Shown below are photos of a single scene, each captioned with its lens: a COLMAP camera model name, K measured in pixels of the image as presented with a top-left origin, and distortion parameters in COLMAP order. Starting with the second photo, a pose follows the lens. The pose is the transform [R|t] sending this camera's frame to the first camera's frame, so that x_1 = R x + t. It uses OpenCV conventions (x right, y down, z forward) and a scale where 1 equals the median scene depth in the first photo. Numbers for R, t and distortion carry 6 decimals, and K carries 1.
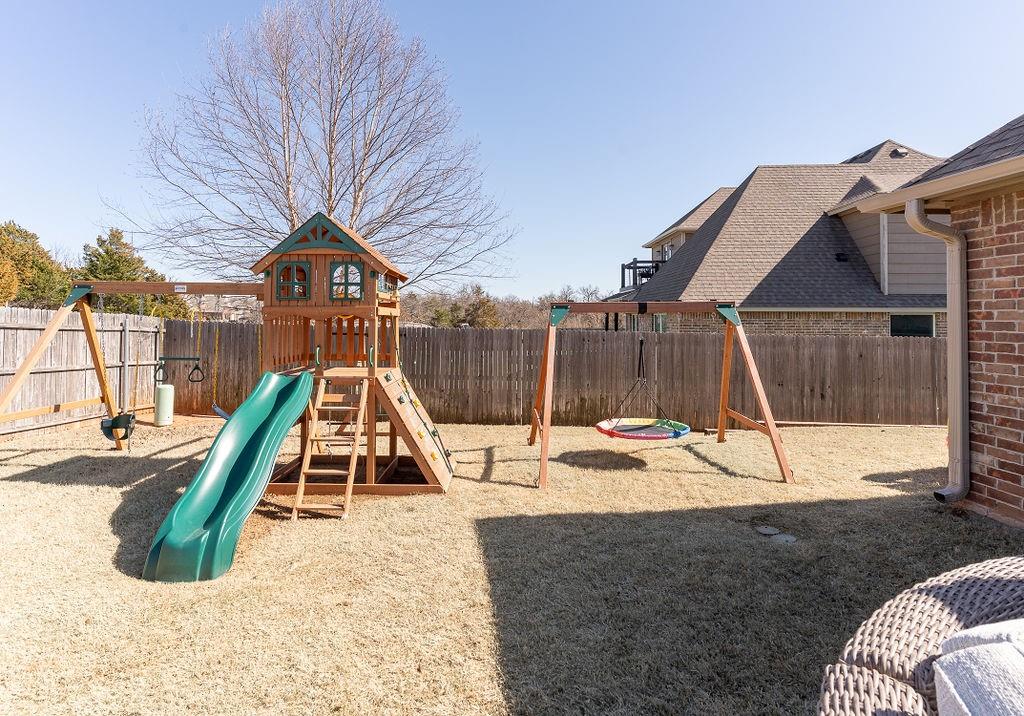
lens RADIAL K [[541.6, 0, 512.5], [0, 541.6, 309.7], [0, 0, 1]] dist [-0.001602, -0.000217]
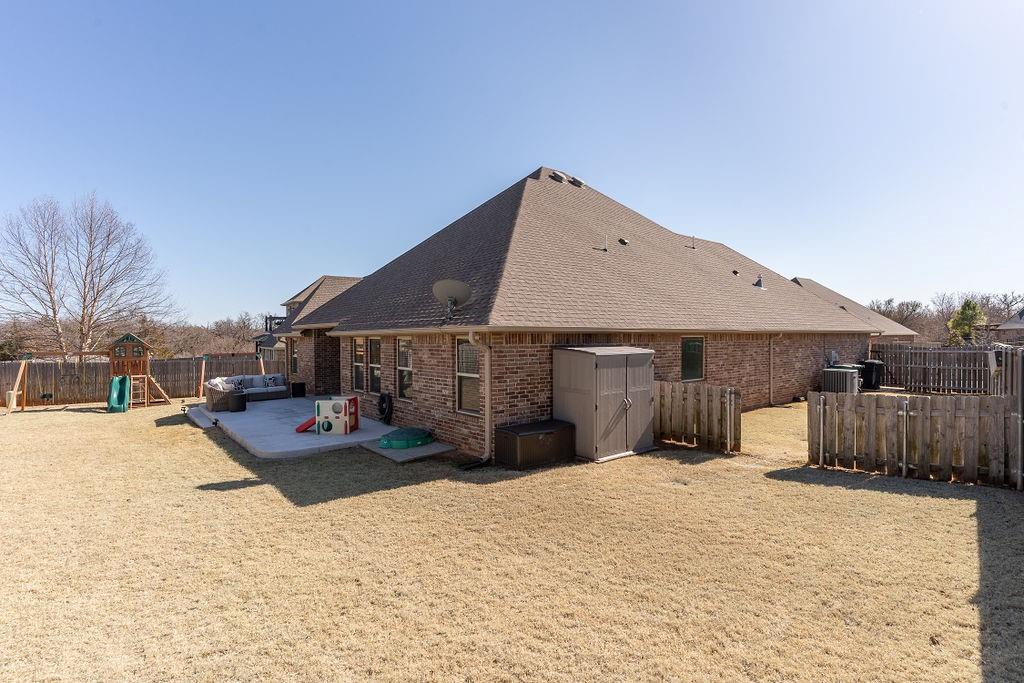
lens RADIAL K [[501.2, 0, 512.0], [0, 501.2, 341.5], [0, 0, 1]] dist [-0.000124, 0.000279]
pose [[0.836145, -0.016410, 0.548263, -0.041657], [0.004696, 0.999730, 0.022760, -0.191085], [-0.548488, -0.016456, 0.835996, -3.380163]]
